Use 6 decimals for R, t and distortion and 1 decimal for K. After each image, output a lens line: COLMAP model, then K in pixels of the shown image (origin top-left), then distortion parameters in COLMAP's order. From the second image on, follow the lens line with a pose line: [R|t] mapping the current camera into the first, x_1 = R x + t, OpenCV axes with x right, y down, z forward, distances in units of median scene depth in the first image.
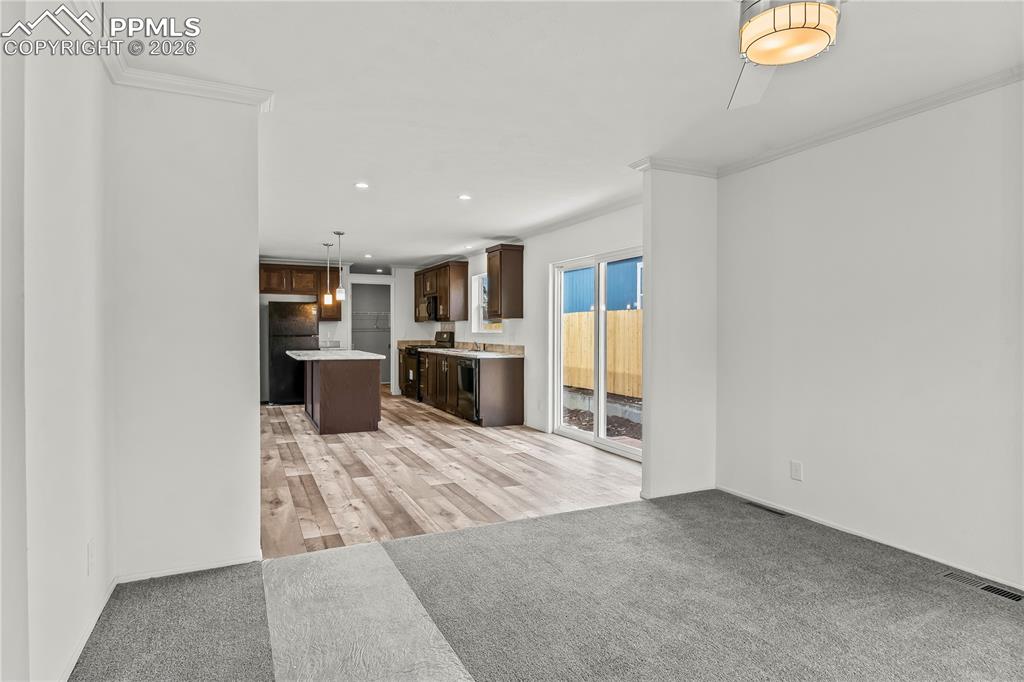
lens RADIAL K [[555.5, 0, 515.0], [0, 555.5, 338.1], [0, 0, 1]] dist [-0.001661, -0.000705]
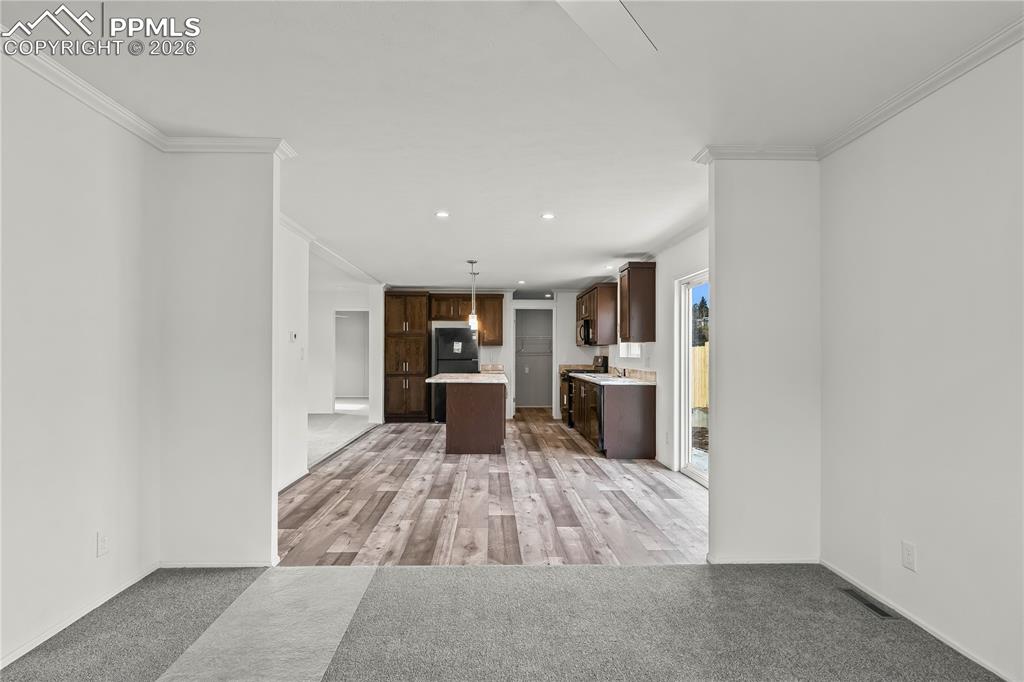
lens RADIAL K [[555.5, 0, 513.7], [0, 555.5, 346.3], [0, 0, 1]] dist [-0.001661, -0.000705]
pose [[0.915750, -0.003920, -0.401730, 0.258750], [-0.007415, 0.999617, -0.026655, -0.003614], [0.401680, 0.027388, 0.915370, 0.114160]]
